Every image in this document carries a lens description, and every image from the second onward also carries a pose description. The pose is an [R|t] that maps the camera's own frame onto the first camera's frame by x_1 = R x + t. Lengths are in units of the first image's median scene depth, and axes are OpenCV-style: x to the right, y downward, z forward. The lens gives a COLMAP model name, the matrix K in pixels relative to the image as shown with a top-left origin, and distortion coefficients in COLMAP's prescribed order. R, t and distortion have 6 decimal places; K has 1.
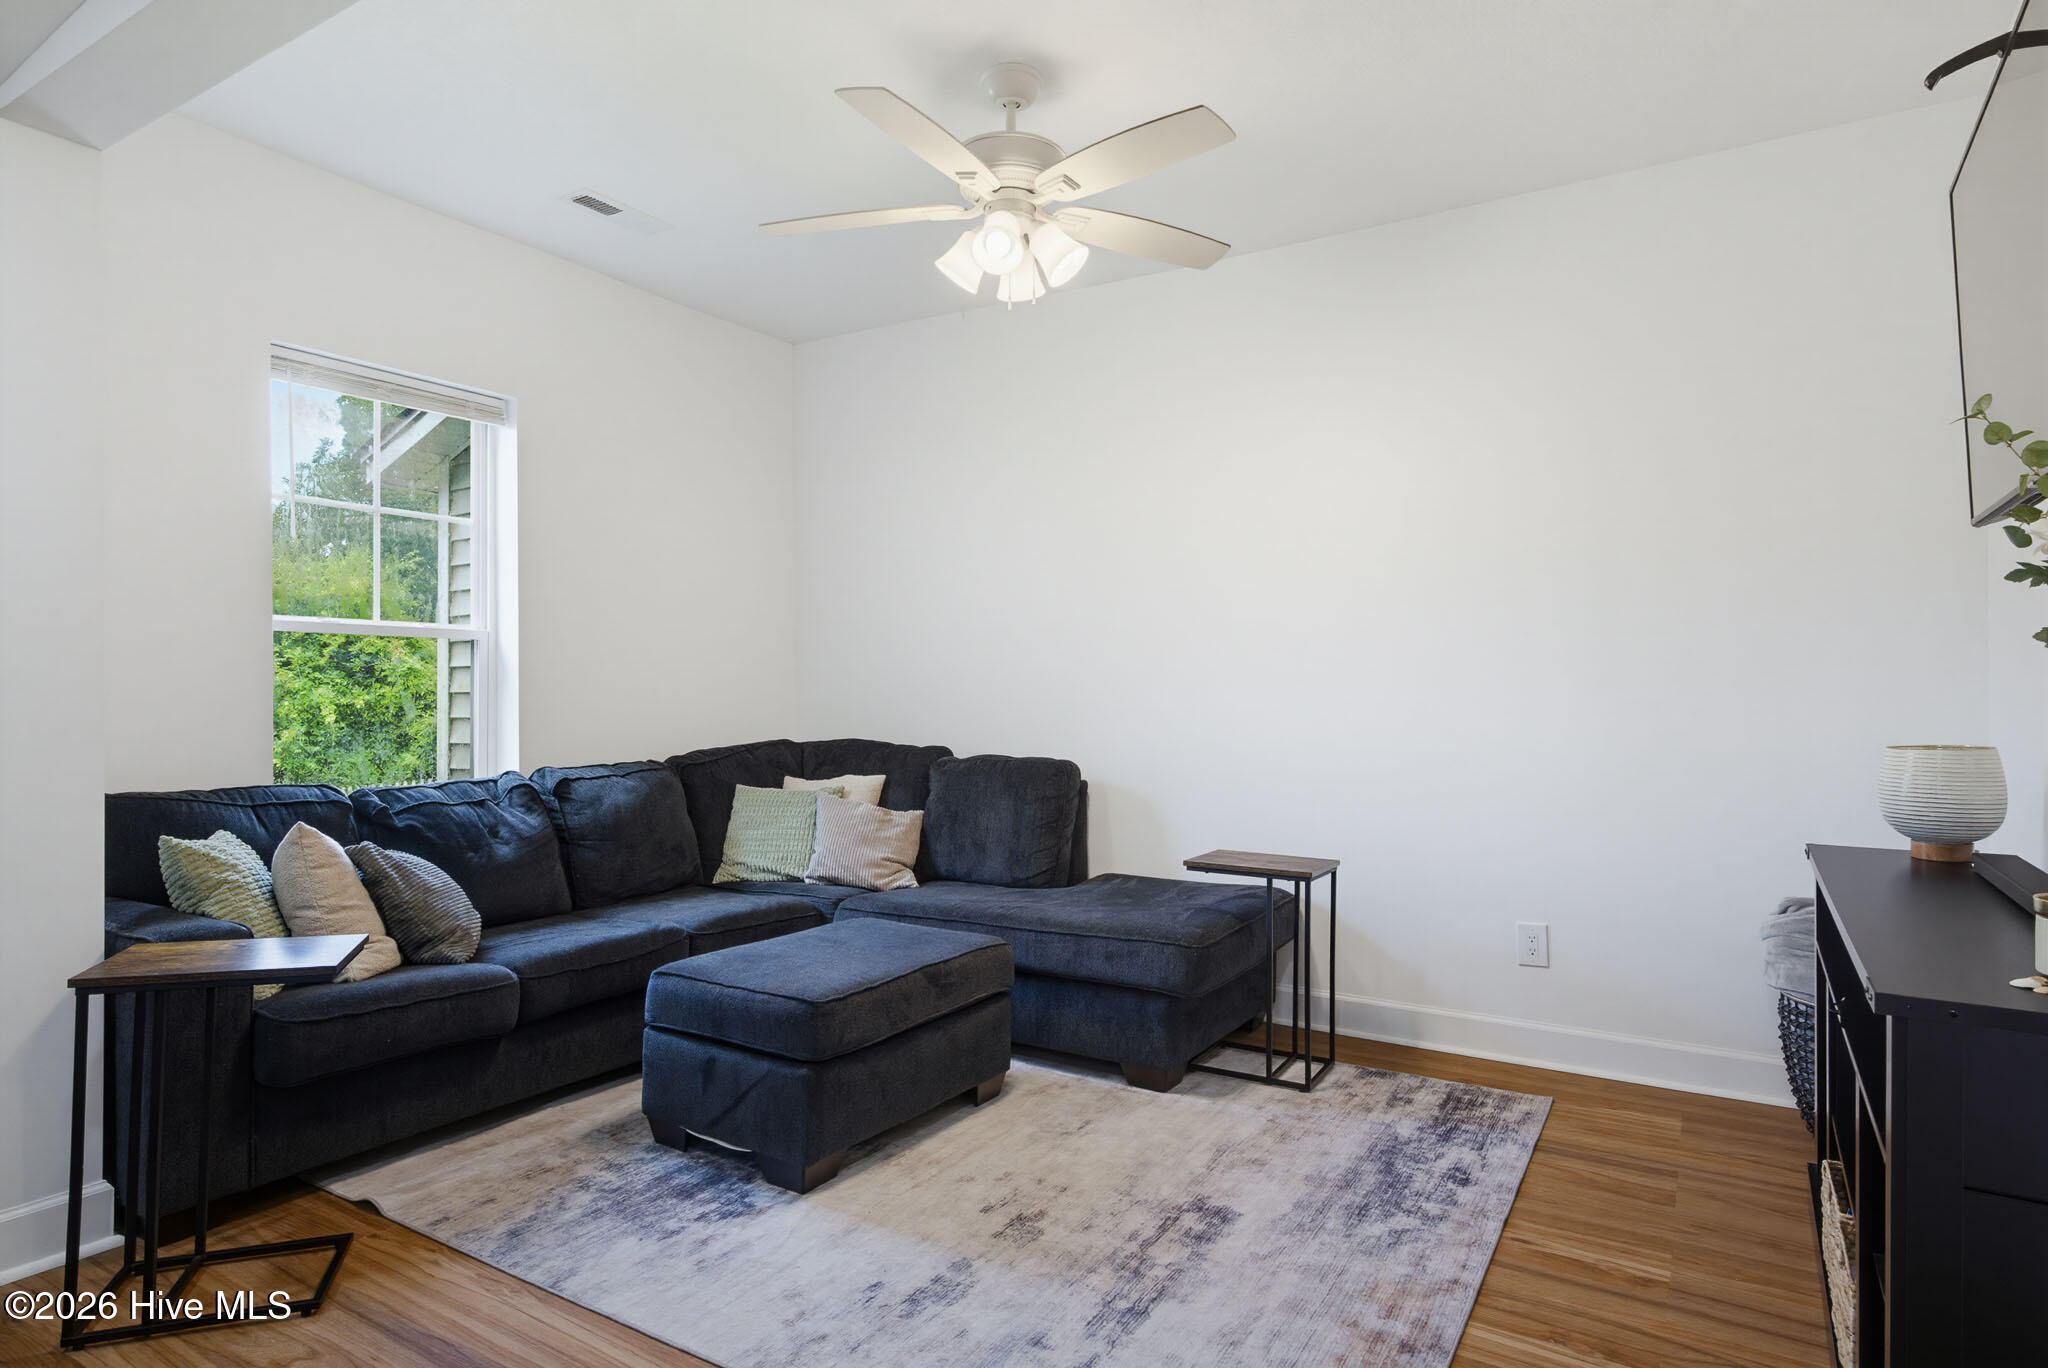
lens RADIAL K [[1132.4, 0, 1030.7], [0, 1132.4, 683.8], [0, 0, 1]] dist [0.002745, 0.000798]
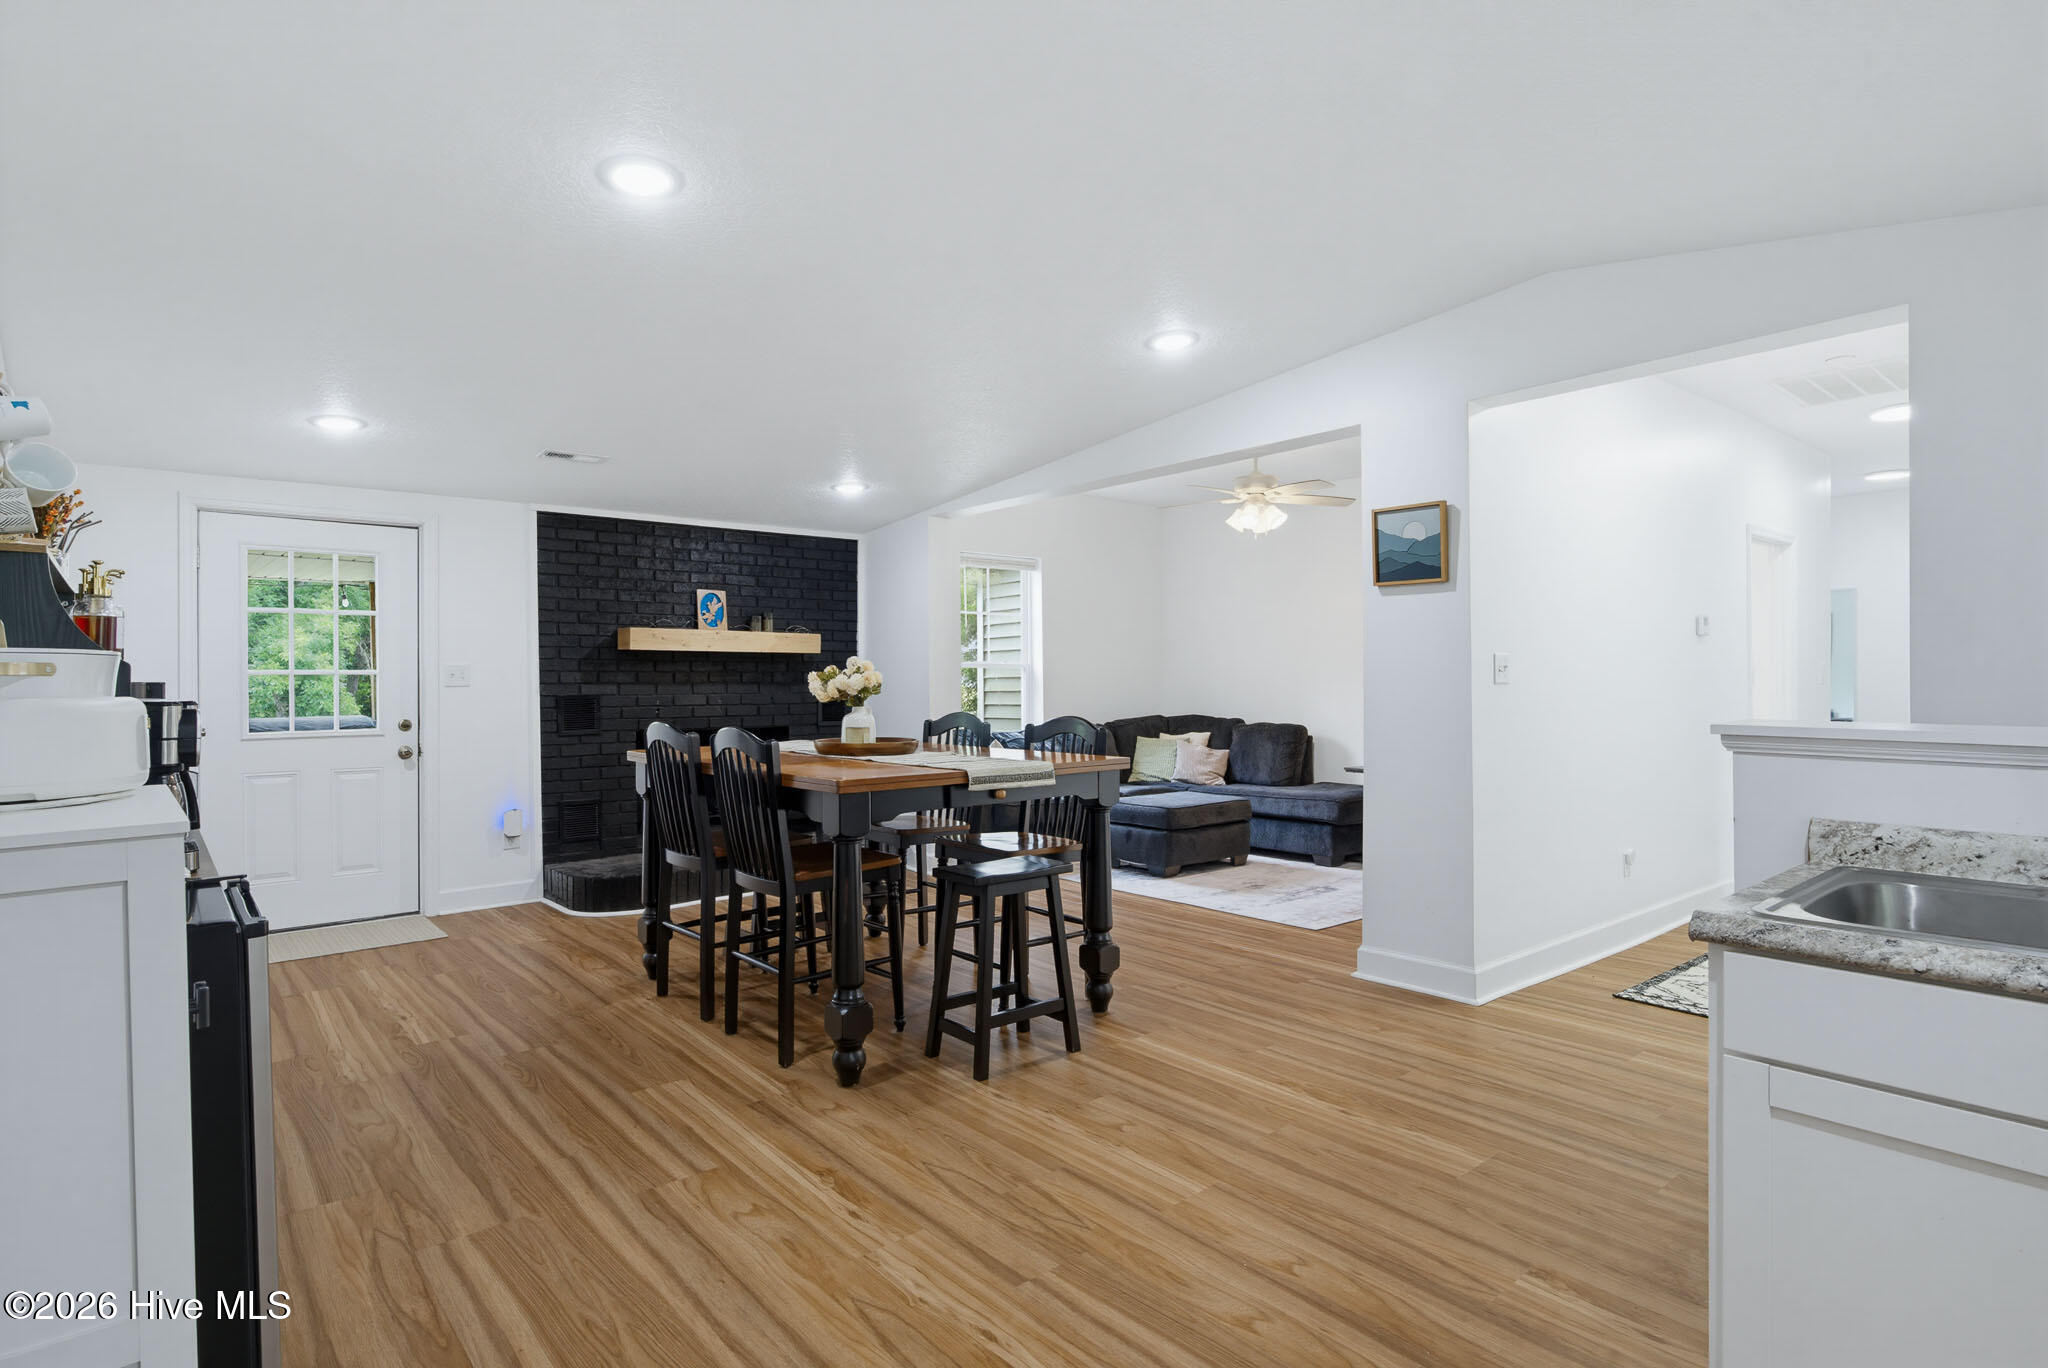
lens RADIAL K [[1060.3, 0, 1032.7], [0, 1060.3, 689.6], [0, 0, 1]] dist [-0.004301, 0.001112]
pose [[0.953327, -0.002982, -0.301924, 0.204049], [0.006452, 0.999924, 0.010497, -0.024784], [0.301869, -0.011955, 0.953274, -1.298523]]
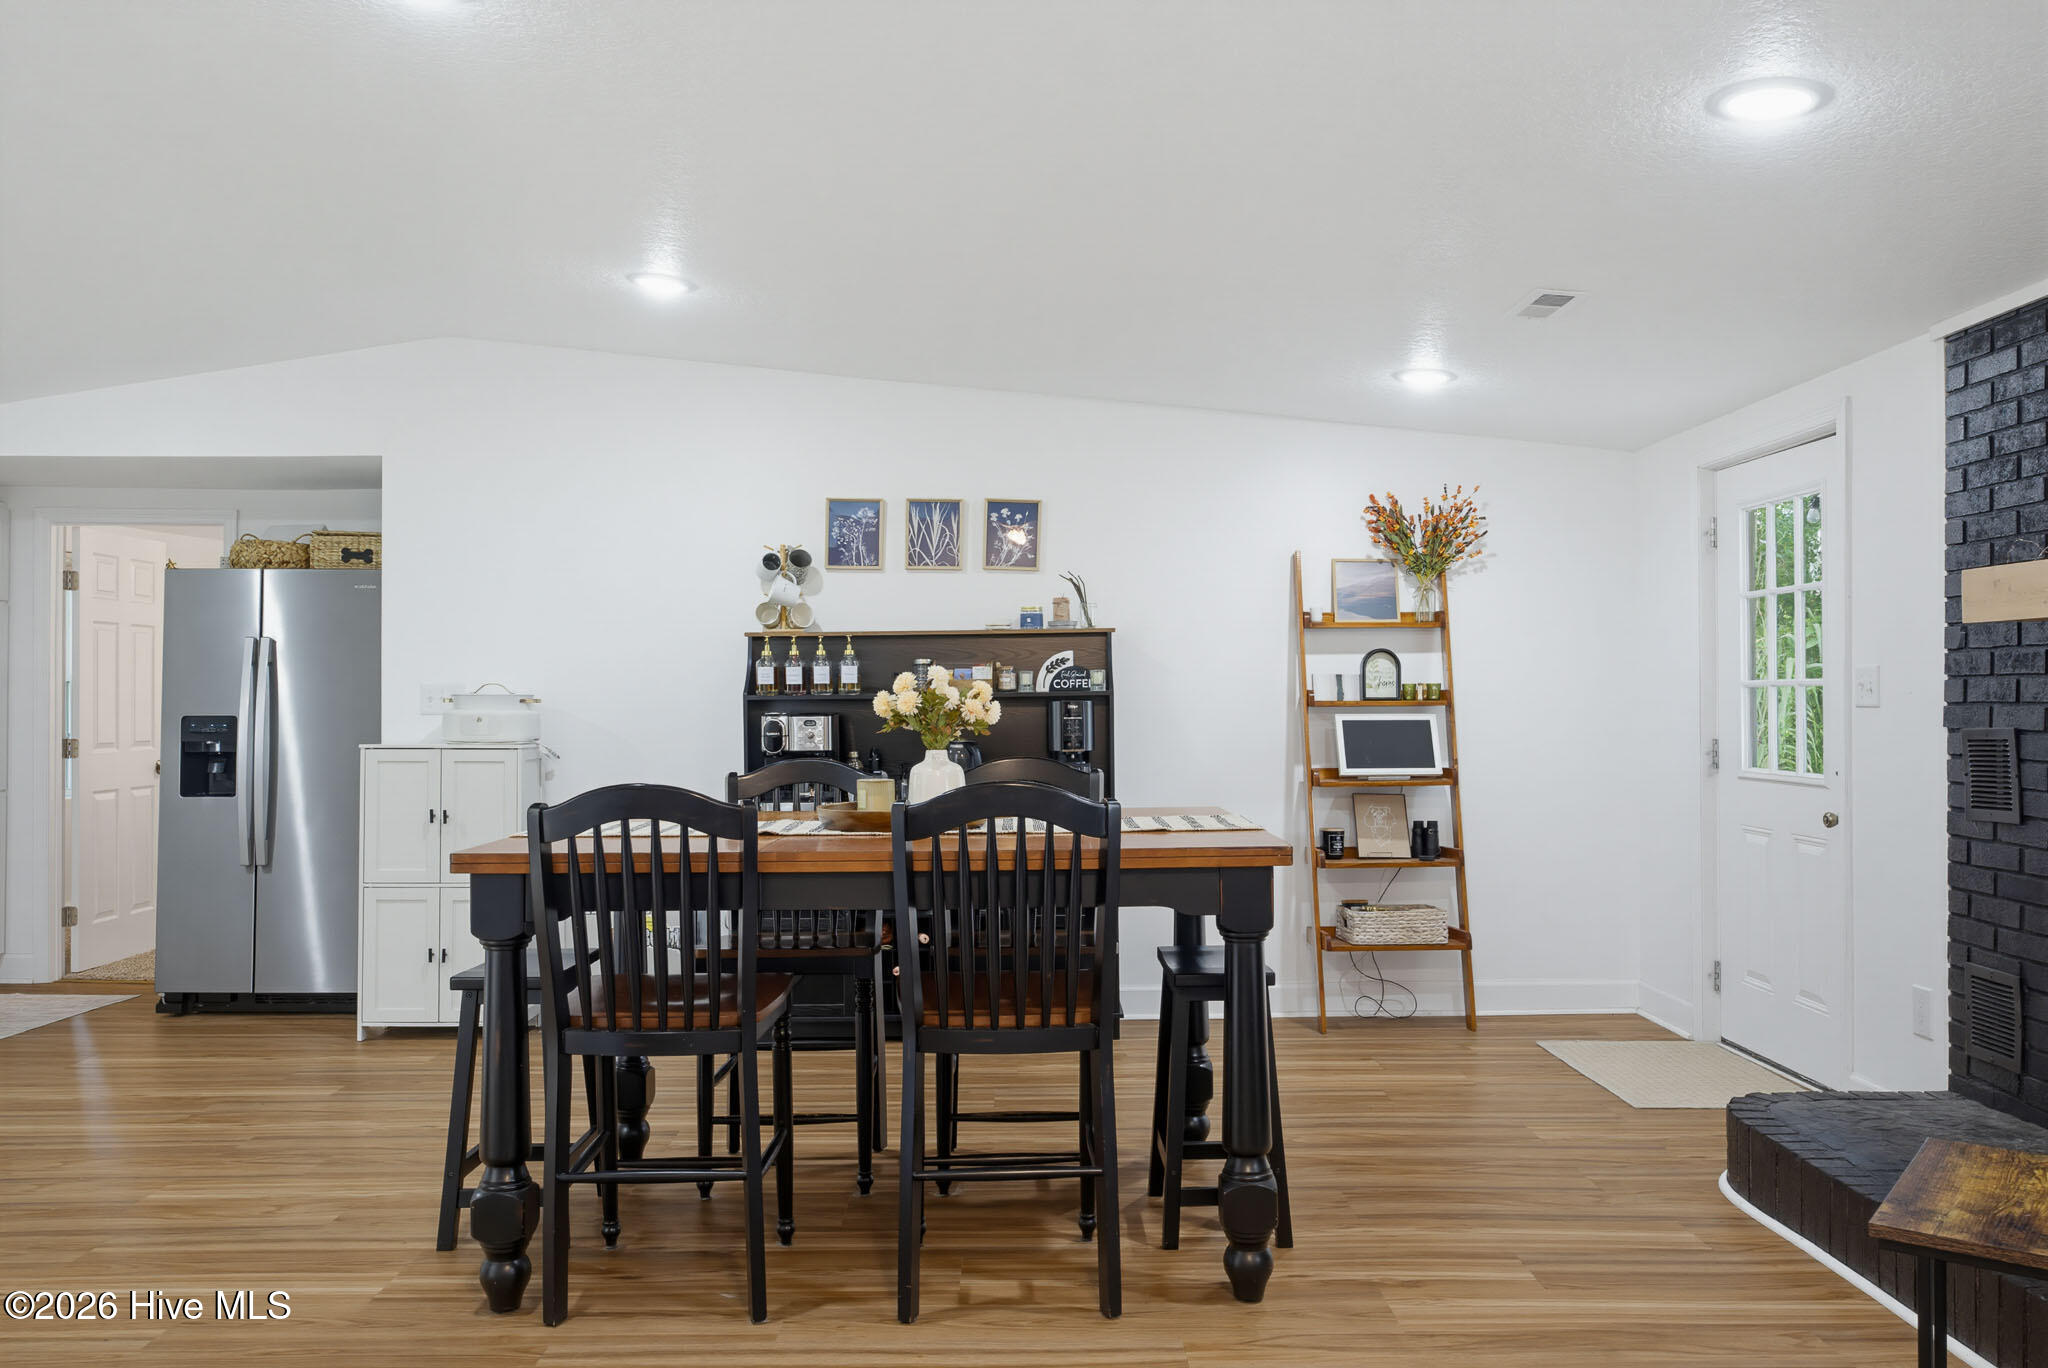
lens RADIAL K [[1620.5, 0, 1024.0], [0, 1620.5, 684.0], [0, 0, 1]] dist [-0.005857, 0.009112]
pose [[-0.849292, -0.000807, -0.527923, 0.170873], [0.005232, 0.999937, -0.009944, -0.027596], [0.527898, -0.011207, -0.849234, 1.035948]]
